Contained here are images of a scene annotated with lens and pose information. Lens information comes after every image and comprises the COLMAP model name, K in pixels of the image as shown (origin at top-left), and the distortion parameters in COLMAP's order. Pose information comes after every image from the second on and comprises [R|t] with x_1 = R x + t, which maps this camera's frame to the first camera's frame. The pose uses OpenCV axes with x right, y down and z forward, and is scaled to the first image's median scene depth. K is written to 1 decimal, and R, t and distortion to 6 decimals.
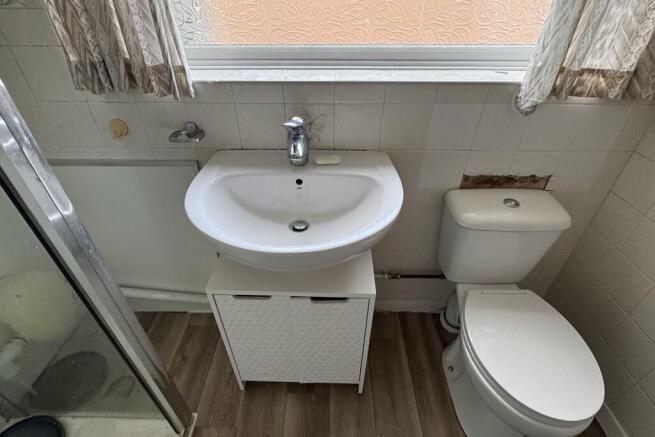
lens RADIAL K [[321.0, 0, 327.5], [0, 321.0, 218.5], [0, 0, 1]] dist [0.001569, -0.000168]
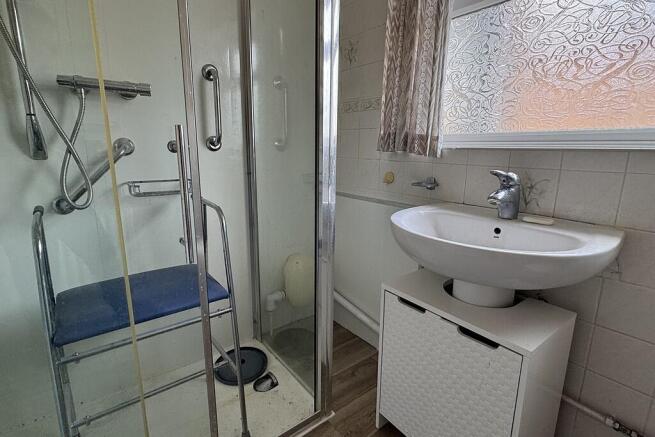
lens RADIAL K [[321.0, 0, 327.5], [0, 321.0, 218.5], [0, 0, 1]] dist [0.001569, -0.000168]
pose [[0.623292, 0.172499, -0.762727, 0.384550], [-0.476806, 0.856915, -0.195840, 0.345166], [0.619809, 0.485738, 0.616356, -0.011979]]
